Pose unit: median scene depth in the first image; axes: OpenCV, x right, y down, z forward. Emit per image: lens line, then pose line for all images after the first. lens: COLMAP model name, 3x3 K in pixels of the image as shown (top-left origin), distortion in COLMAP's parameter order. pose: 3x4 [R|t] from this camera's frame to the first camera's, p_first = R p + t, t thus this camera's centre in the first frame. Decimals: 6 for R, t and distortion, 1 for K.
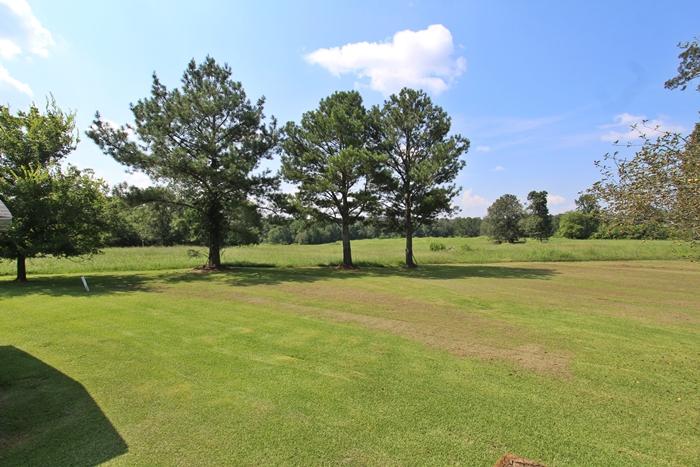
lens RADIAL K [[324.6, 0, 346.7], [0, 324.6, 231.6], [0, 0, 1]] dist [-0.013952, 0.000153]
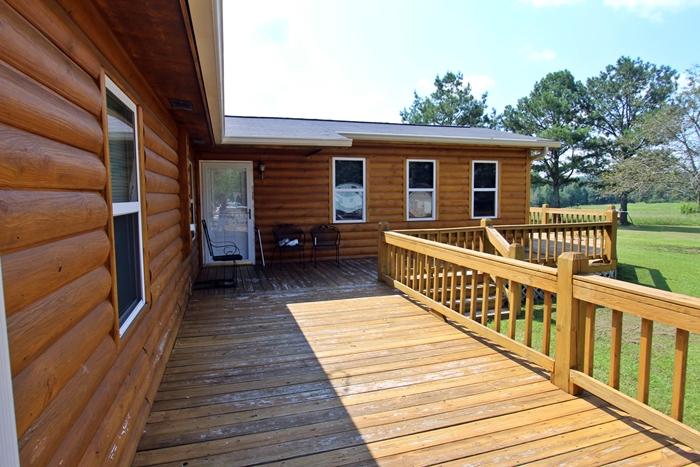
lens RADIAL K [[412.2, 0, 351.5], [0, 412.2, 230.3], [0, 0, 1]] dist [-0.003634, -0.001611]
pose [[0.838425, 0.040427, -0.543516, 0.204043], [0.005802, 0.996527, 0.083072, 0.010001], [0.544986, -0.072803, 0.835278, -0.703771]]
